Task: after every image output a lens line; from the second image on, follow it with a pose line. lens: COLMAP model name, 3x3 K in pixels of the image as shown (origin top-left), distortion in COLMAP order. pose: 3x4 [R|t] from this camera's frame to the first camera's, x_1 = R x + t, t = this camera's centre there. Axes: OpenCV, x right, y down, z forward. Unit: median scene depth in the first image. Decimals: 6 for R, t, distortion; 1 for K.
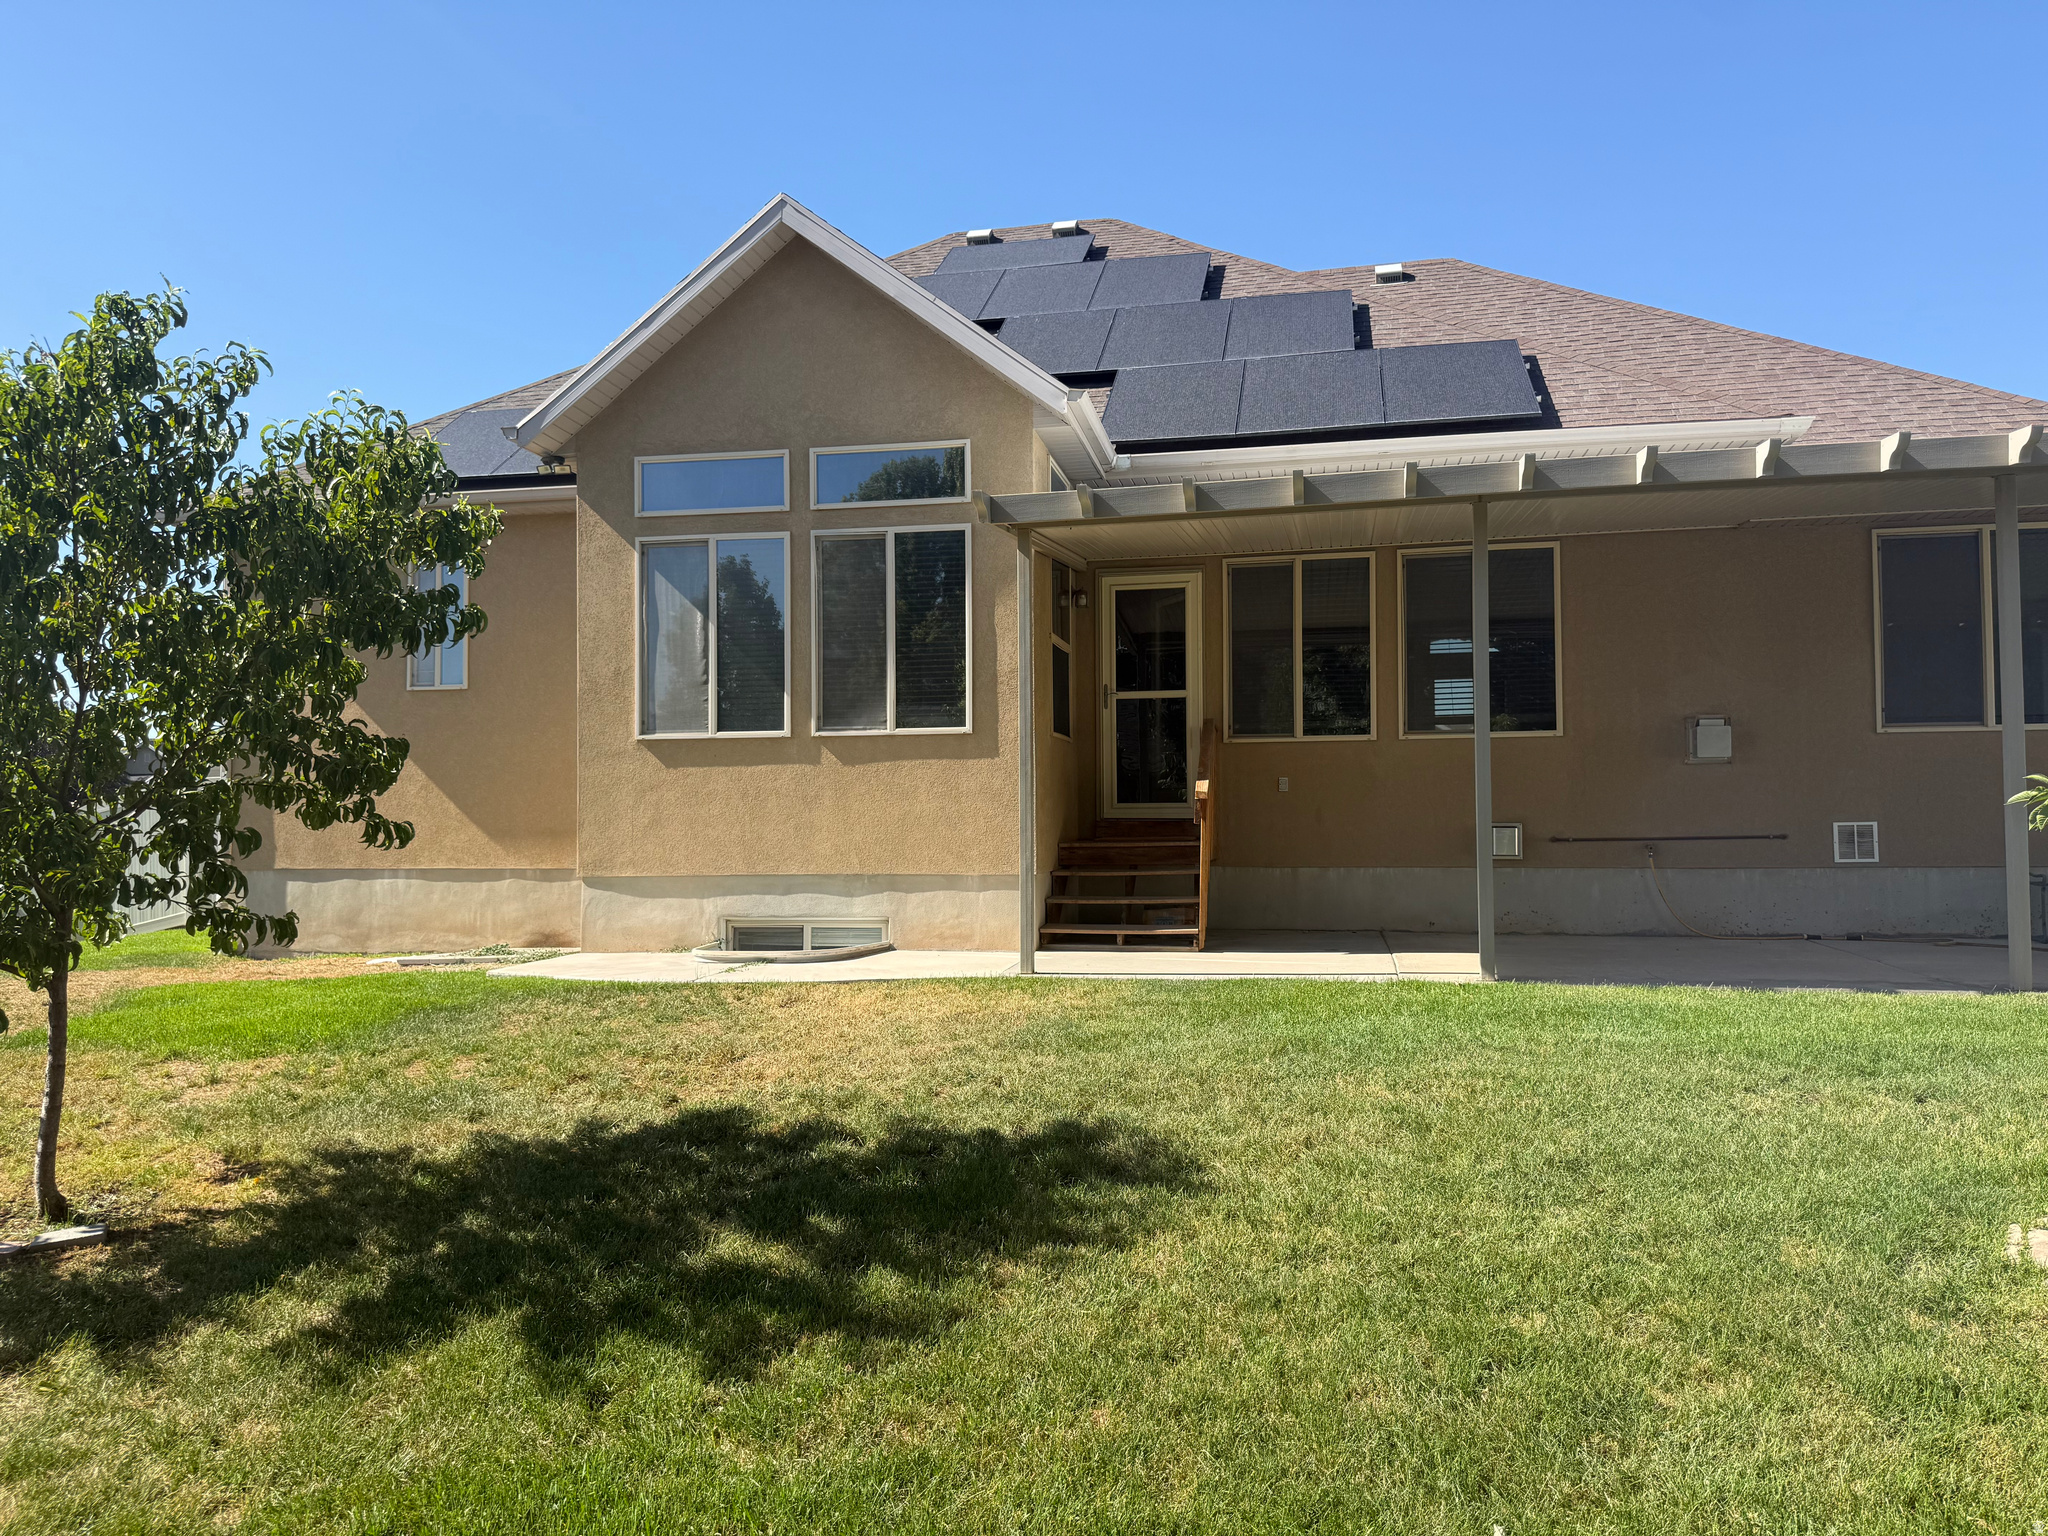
lens RADIAL K [[1524.9, 0, 1023.0], [0, 1524.9, 786.8], [0, 0, 1]] dist [0.058059, -0.001744]
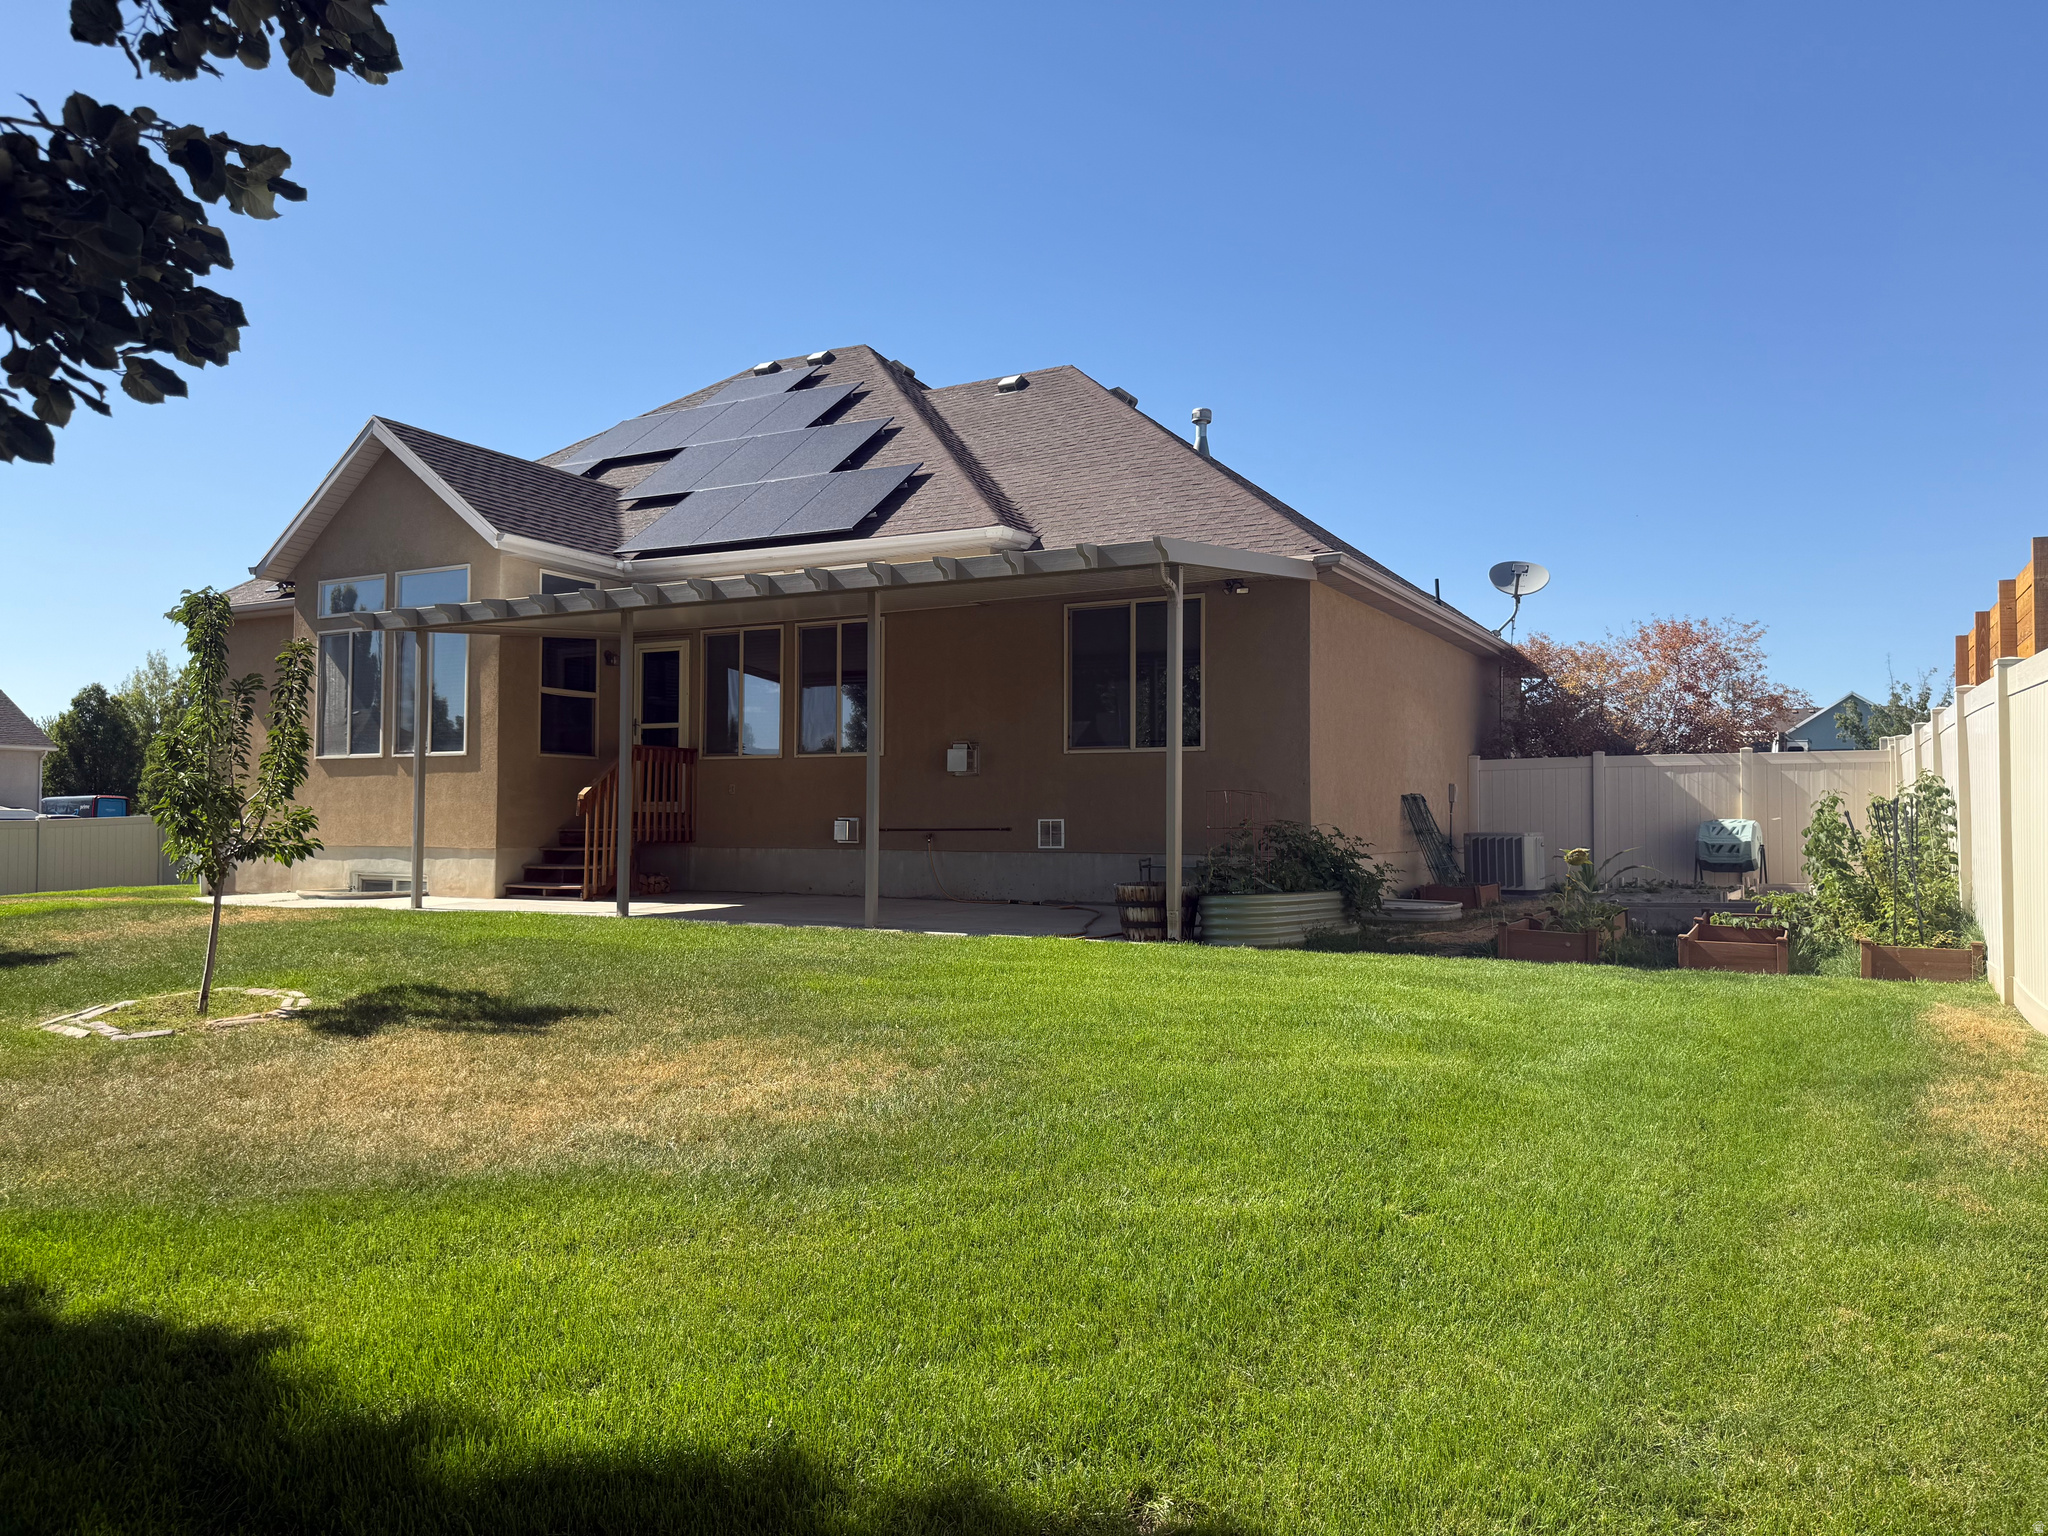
lens RADIAL K [[1438.4, 0, 1029.0], [0, 1438.4, 774.5], [0, 0, 1]] dist [0.058794, -0.071495]
pose [[0.957778, 0.001743, -0.287502, 0.883970], [-0.003096, 0.999986, -0.004251, -0.011051], [0.287491, 0.004961, 0.957771, -0.221646]]
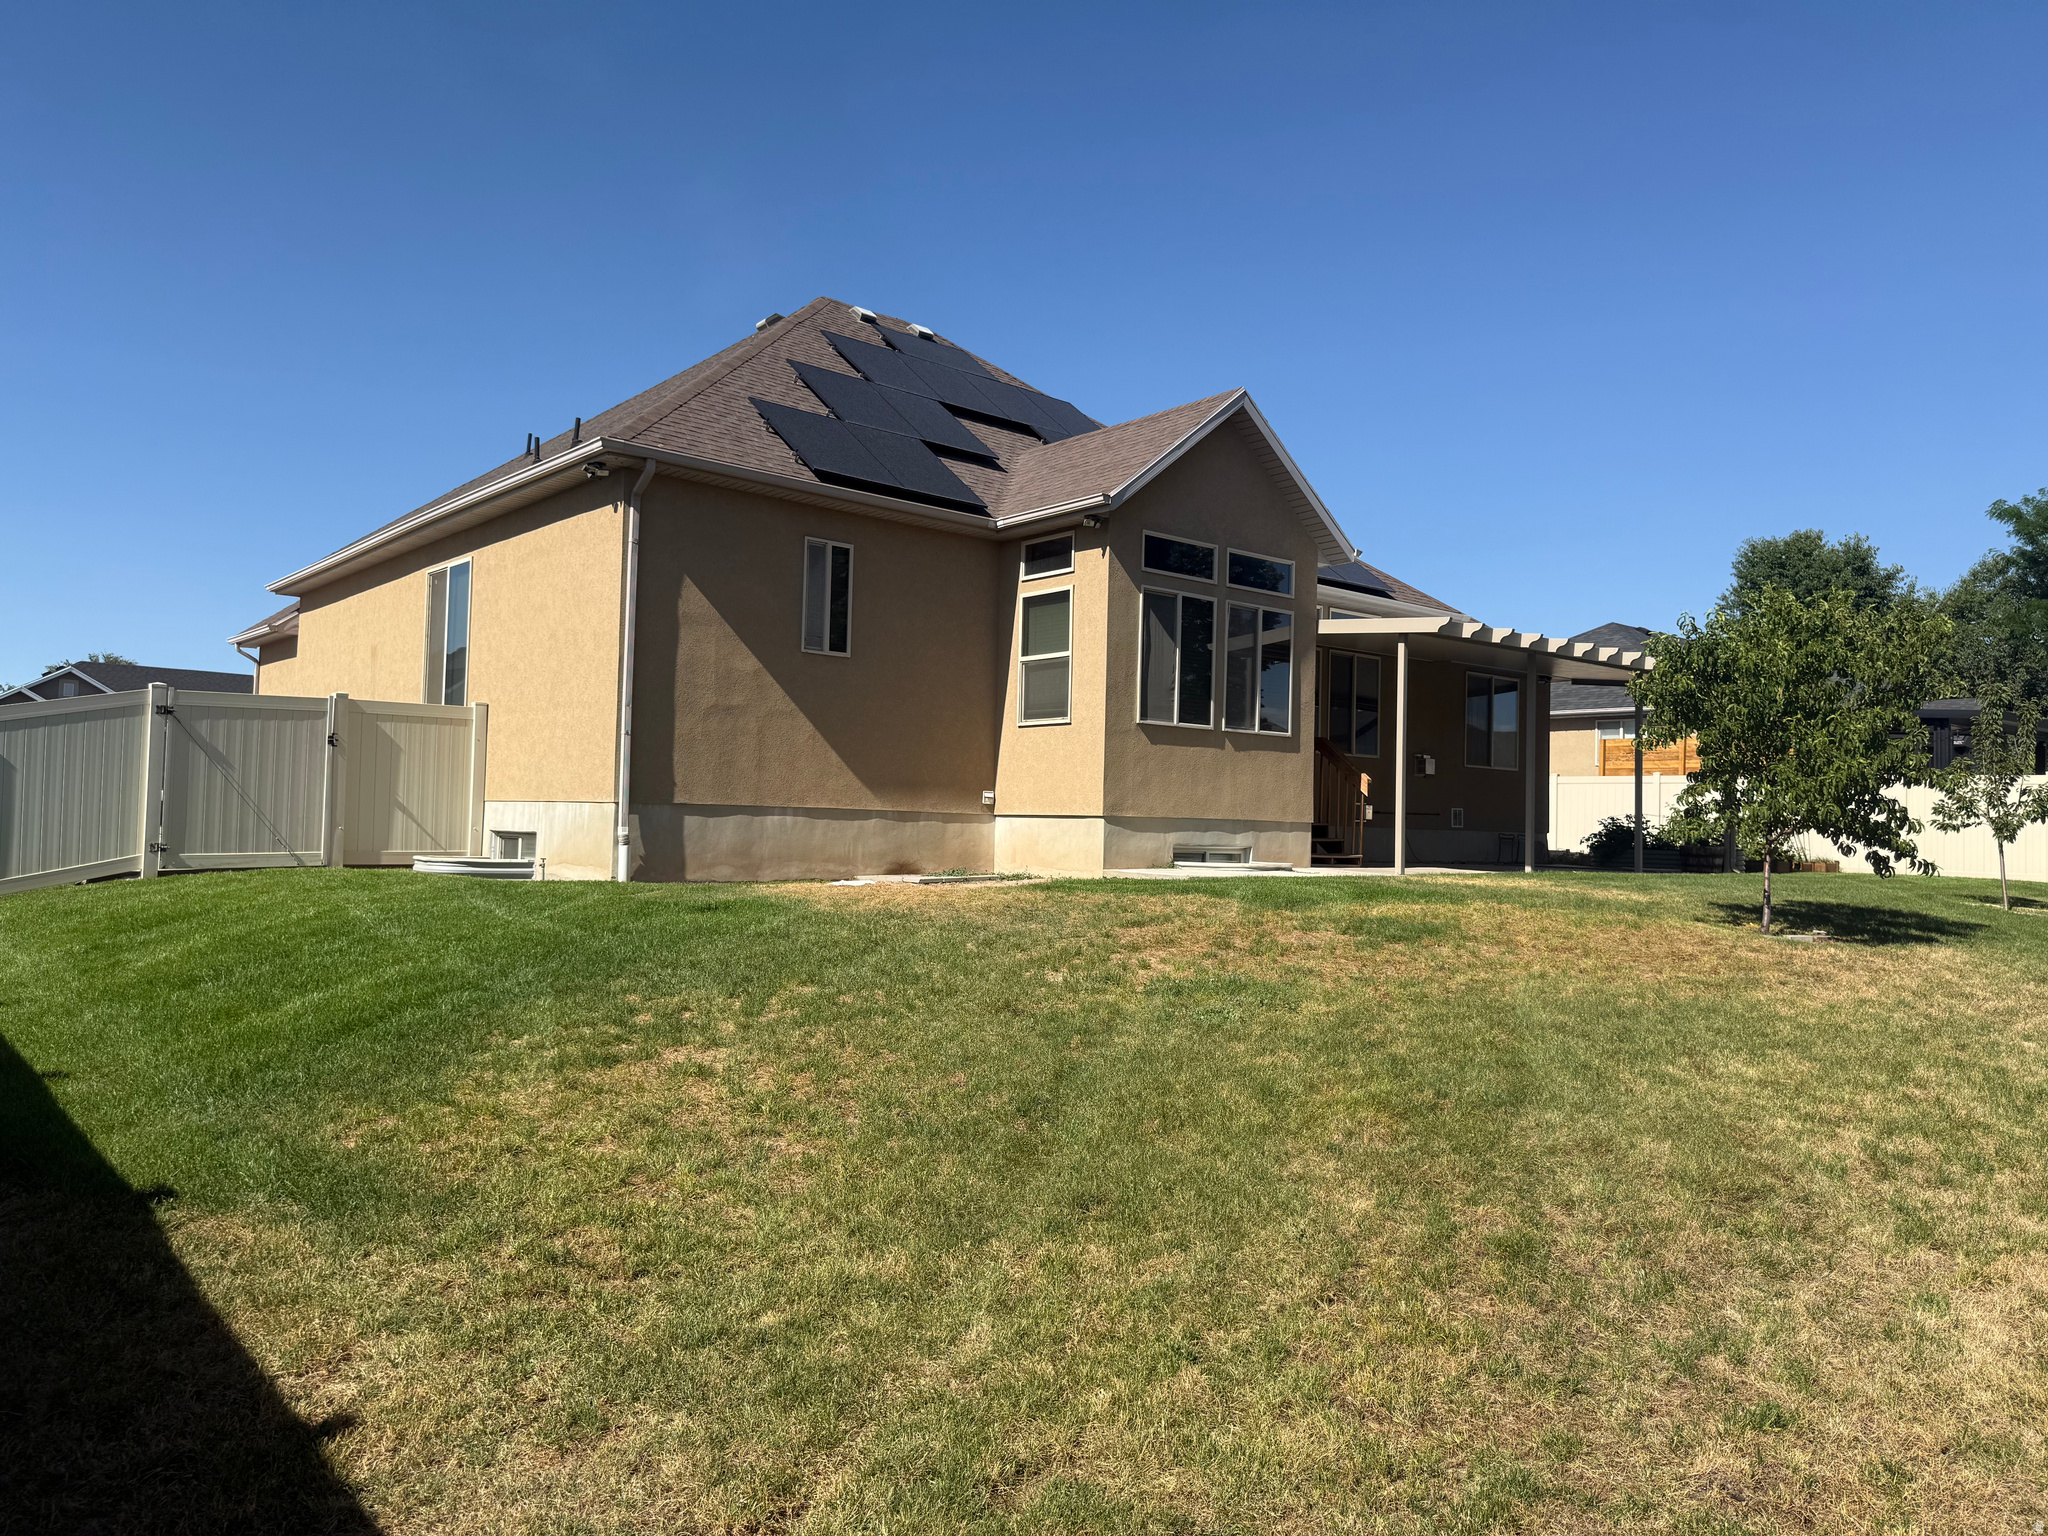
lens RADIAL K [[1438.4, 0, 1029.0], [0, 1438.4, 774.5], [0, 0, 1]] dist [0.058794, -0.071495]
pose [[0.621167, 0.052892, 0.781891, -1.375444], [-0.047795, 0.998419, -0.029570, 0.063016], [-0.782219, -0.019002, 0.622714, 0.231036]]
